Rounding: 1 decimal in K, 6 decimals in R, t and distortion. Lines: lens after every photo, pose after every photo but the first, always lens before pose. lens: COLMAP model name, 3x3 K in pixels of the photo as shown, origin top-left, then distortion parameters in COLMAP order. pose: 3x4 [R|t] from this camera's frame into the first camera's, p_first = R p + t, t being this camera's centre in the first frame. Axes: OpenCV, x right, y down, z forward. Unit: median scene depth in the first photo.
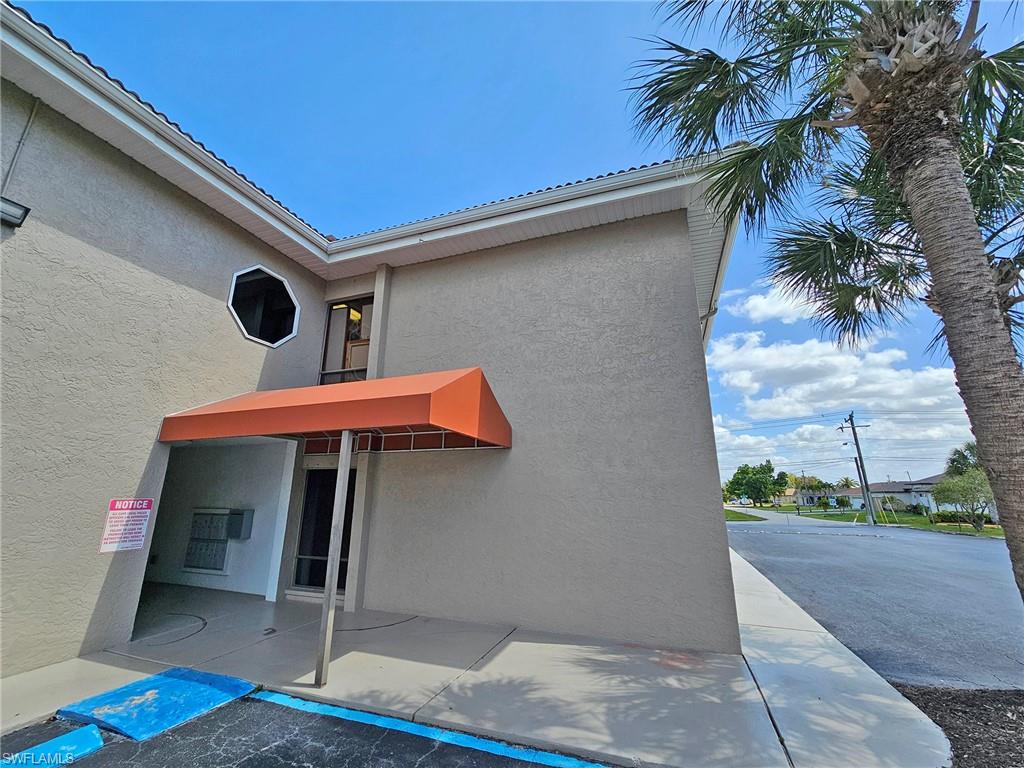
lens RADIAL K [[422.5, 0, 506.2], [0, 422.5, 376.2], [0, 0, 1]] dist [-0.001763, 0.000272]
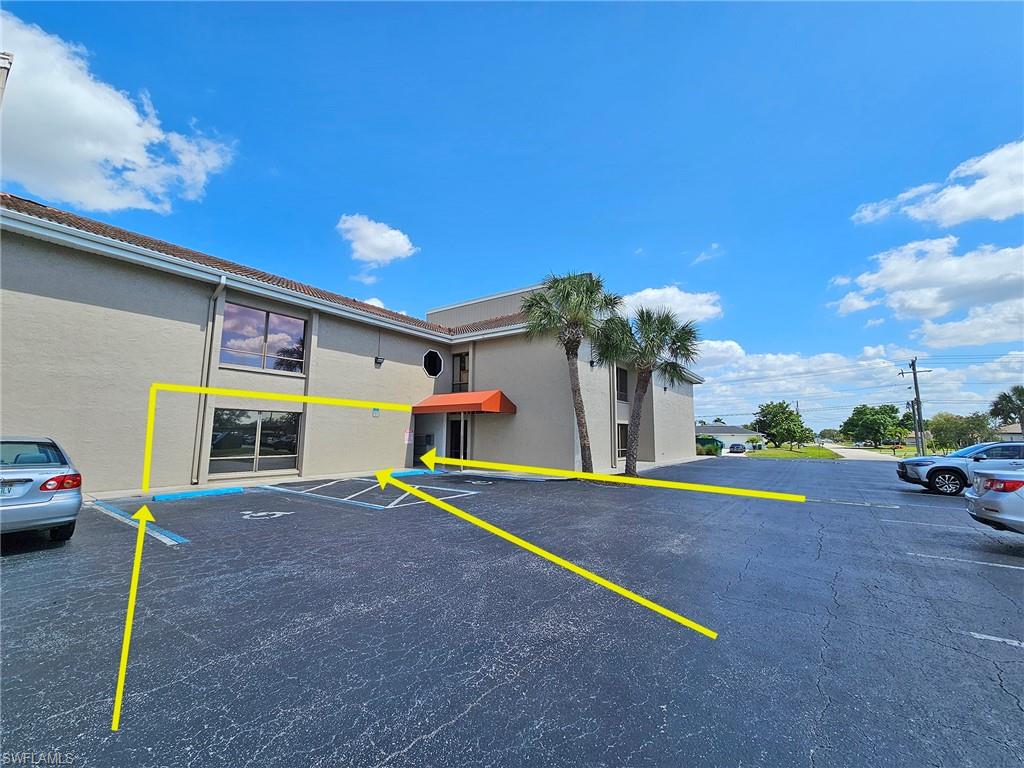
lens RADIAL K [[422.5, 0, 511.8], [0, 422.5, 380.4], [0, 0, 1]] dist [-0.001763, 0.000272]
pose [[0.966631, -0.028621, -0.254570, 0.689425], [0.064716, 0.988789, 0.134569, -0.425050], [0.247864, -0.146553, 0.957646, -1.669130]]
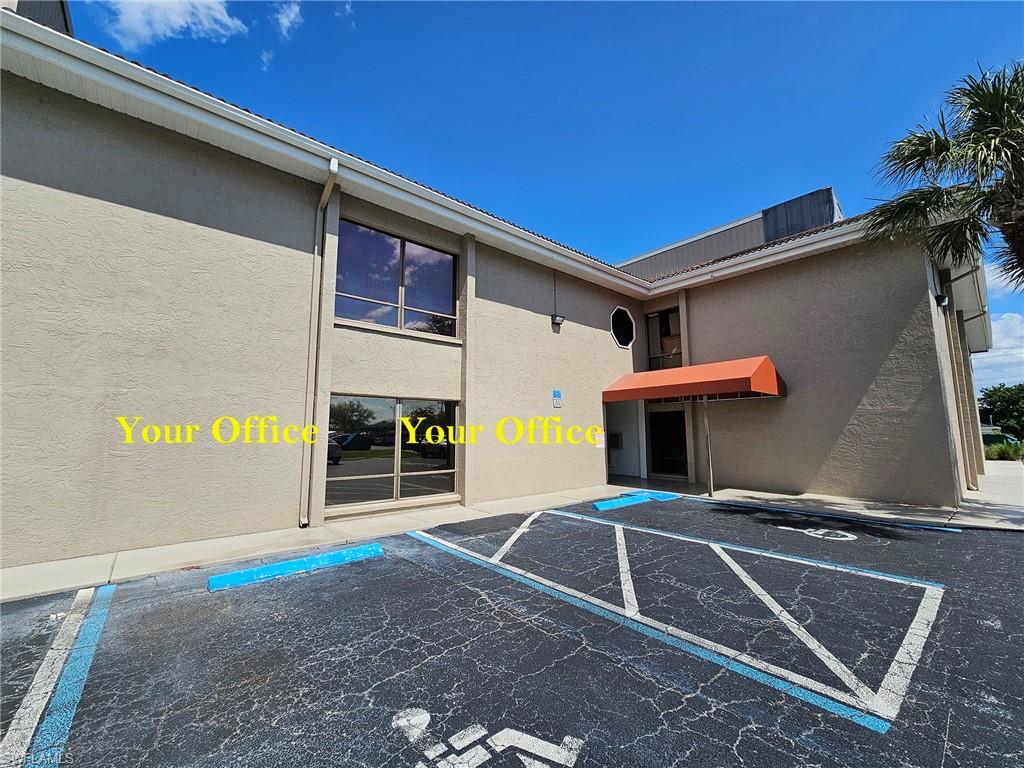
lens RADIAL K [[422.5, 0, 509.0], [0, 422.5, 381.5], [0, 0, 1]] dist [-0.001763, 0.000272]
pose [[0.872825, -0.066741, -0.483449, -0.132227], [0.138430, 0.983776, 0.114111, -0.227691], [0.467989, -0.166523, 0.867903, -0.948290]]
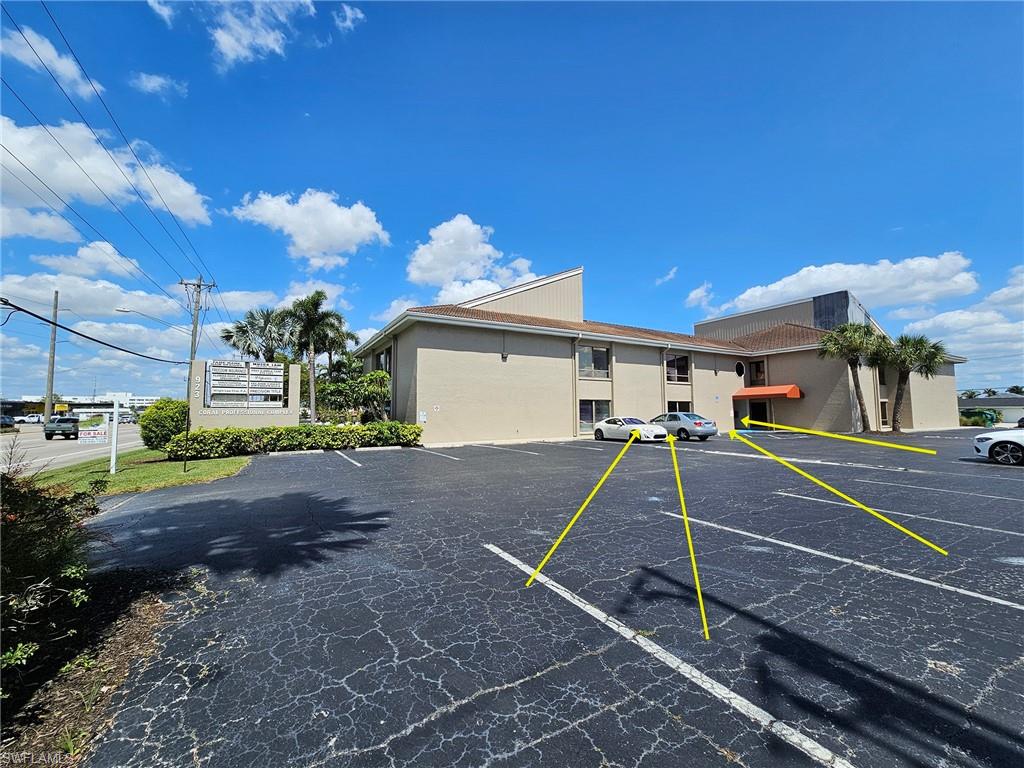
lens RADIAL K [[422.5, 0, 510.4], [0, 422.5, 383.2], [0, 0, 1]] dist [-0.001763, 0.000272]
pose [[0.771019, -0.056303, -0.634319, 0.463805], [0.181807, 0.974089, 0.134527, -1.190204], [0.610309, -0.219047, 0.761277, -4.455706]]
